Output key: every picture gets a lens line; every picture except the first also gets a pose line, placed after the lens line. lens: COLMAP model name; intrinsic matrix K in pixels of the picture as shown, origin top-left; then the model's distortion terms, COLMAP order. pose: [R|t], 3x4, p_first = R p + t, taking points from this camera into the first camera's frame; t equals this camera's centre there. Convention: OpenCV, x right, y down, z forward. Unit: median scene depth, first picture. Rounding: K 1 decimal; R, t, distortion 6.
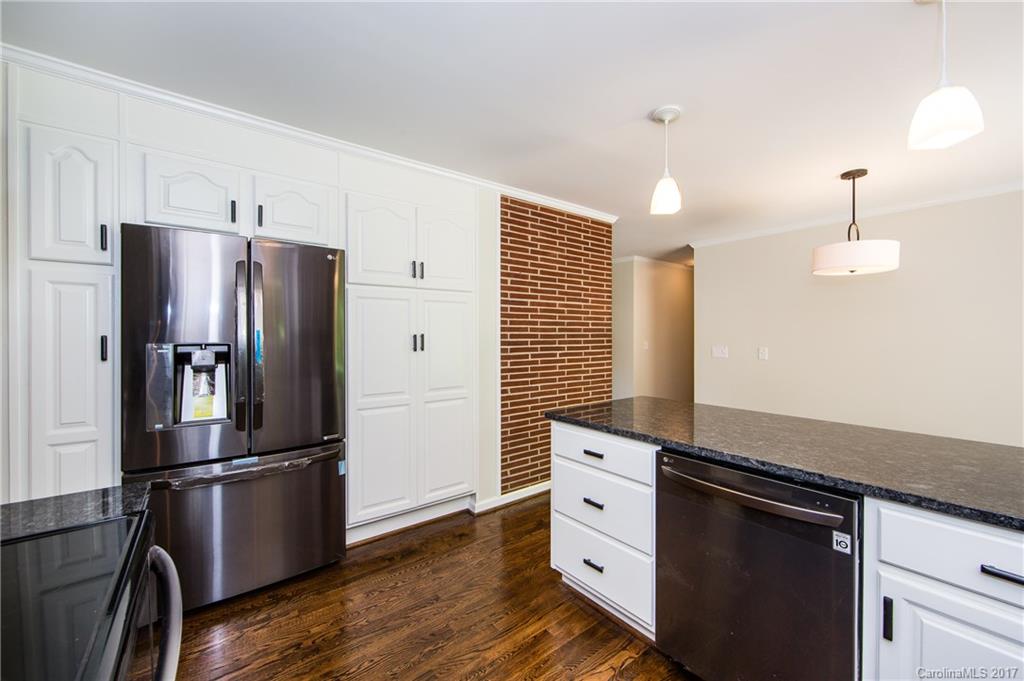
lens RADIAL K [[408.1, 0, 511.1], [0, 408.1, 335.8], [0, 0, 1]] dist [-0.001669, -0.001122]
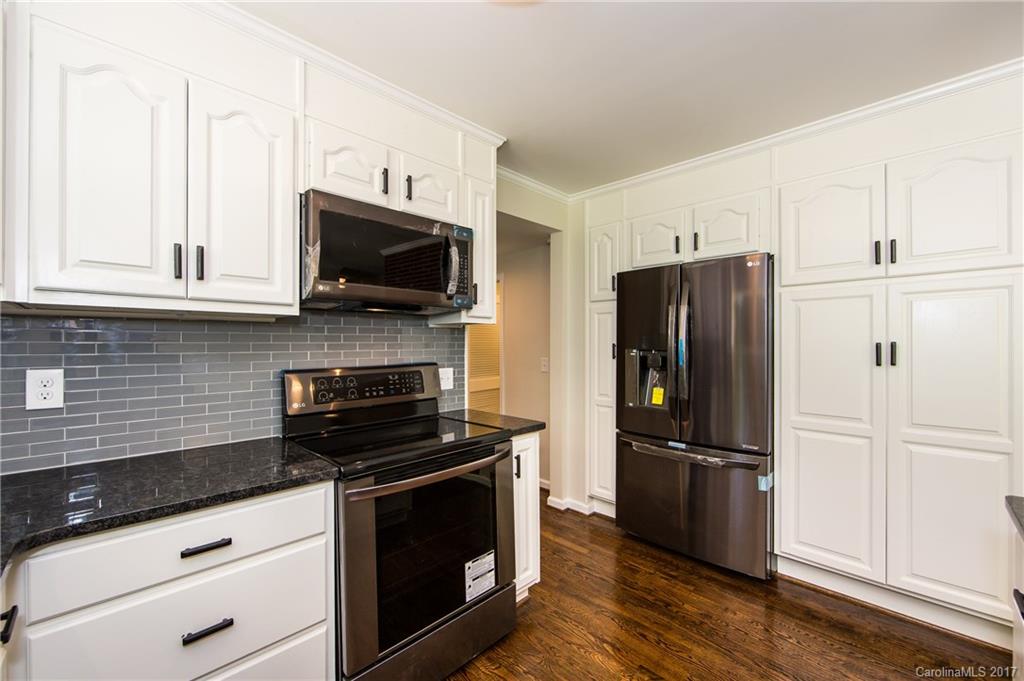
lens RADIAL K [[408.1, 0, 505.6], [0, 408.1, 345.2], [0, 0, 1]] dist [-0.001669, -0.001122]
pose [[0.122902, 0.004146, -0.992410, 0.338298], [-0.004182, 0.999985, 0.003660, 0.000976], [0.992410, 0.003700, 0.122917, 0.218491]]
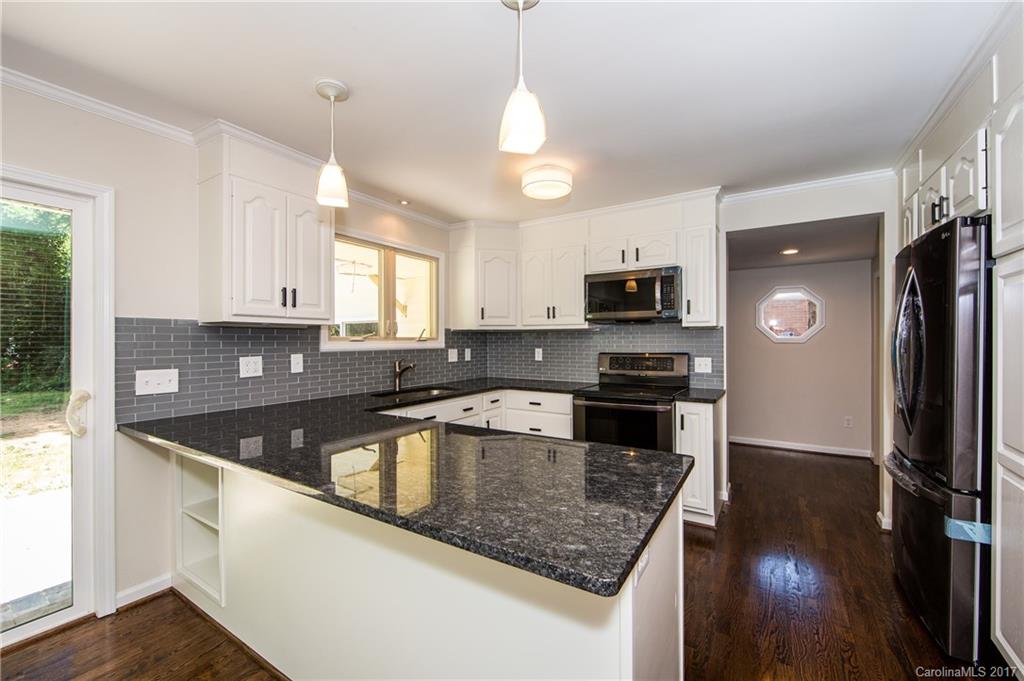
lens RADIAL K [[408.1, 0, 518.4], [0, 408.1, 337.1], [0, 0, 1]] dist [-0.001669, -0.001122]
pose [[-0.935623, 0.000165, -0.353001, 0.404504], [0.000665, 0.999999, -0.001295, -0.005921], [0.353000, -0.001446, -0.935622, 1.042534]]
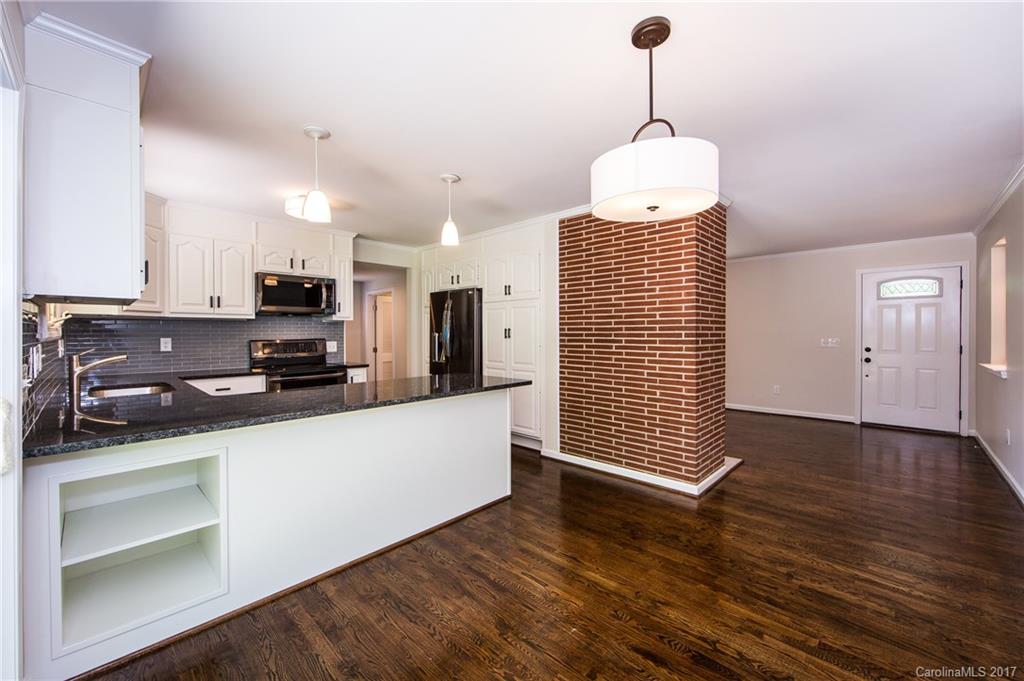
lens RADIAL K [[408.1, 0, 503.4], [0, 408.1, 336.4], [0, 0, 1]] dist [-0.001669, -0.001122]
pose [[0.134309, 0.009863, -0.990890, 1.227106], [-0.001660, 0.999951, 0.009728, 0.010646], [0.990938, 0.000338, 0.134319, 0.648043]]
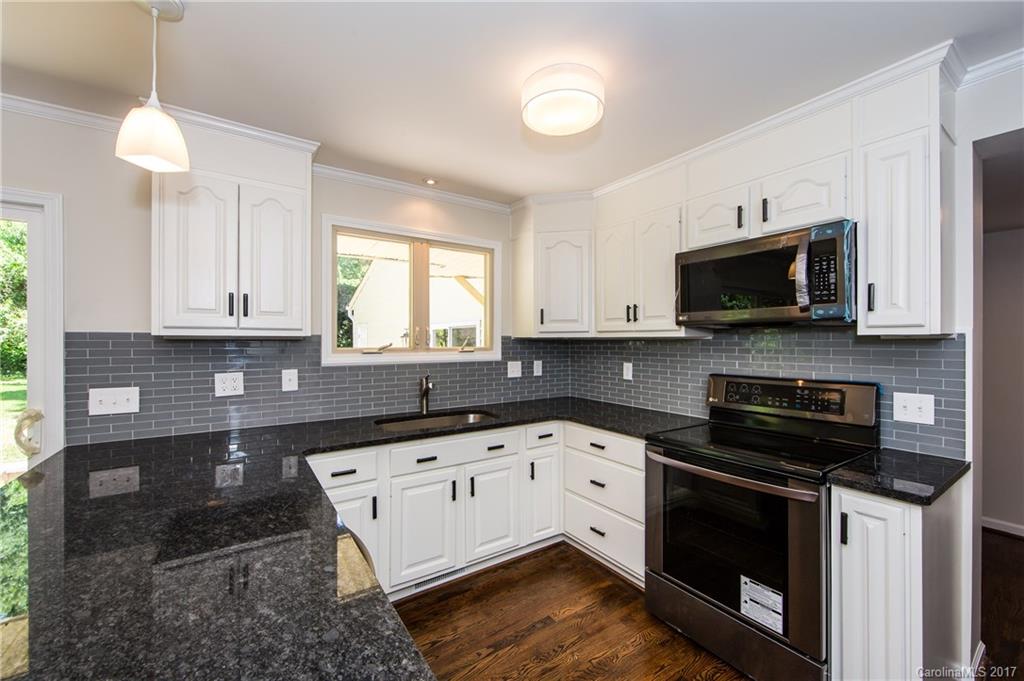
lens RADIAL K [[408.1, 0, 515.8], [0, 408.1, 338.3], [0, 0, 1]] dist [-0.001669, -0.001122]
pose [[-0.998670, -0.000166, 0.051548, 0.081168], [-0.000183, 1.000000, -0.000323, -0.028849], [-0.051548, -0.000332, -0.998670, 0.789827]]
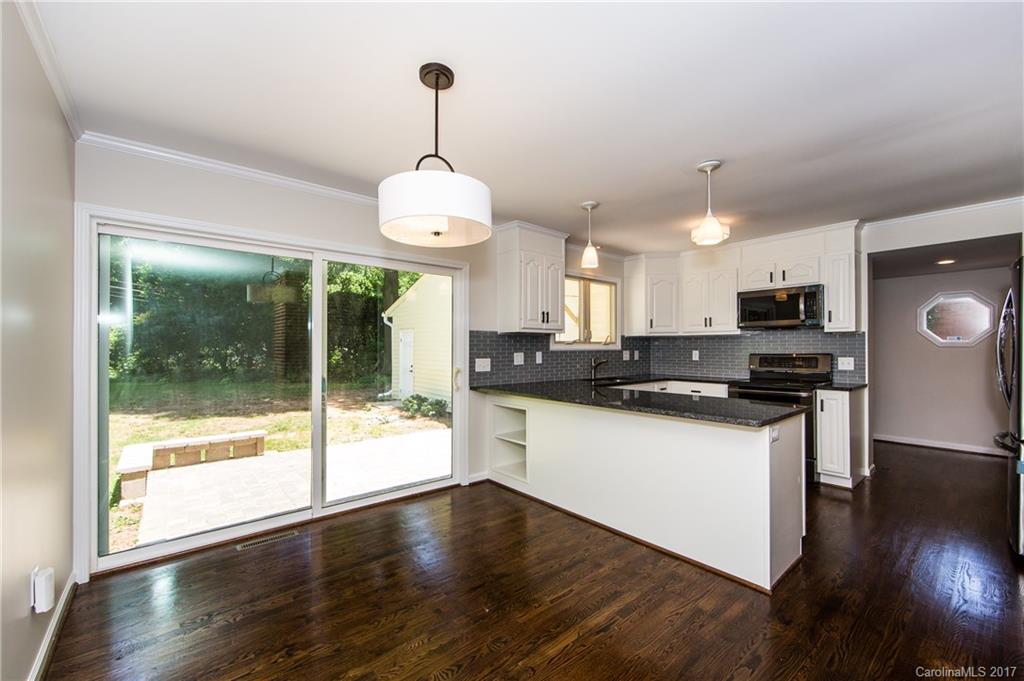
lens RADIAL K [[408.1, 0, 525.4], [0, 408.1, 345.6], [0, 0, 1]] dist [-0.001669, -0.001122]
pose [[-0.998214, 0.001642, -0.059722, 0.670958], [0.001573, 0.999998, 0.001192, 0.006162], [0.059724, 0.001096, -0.998214, 1.449890]]
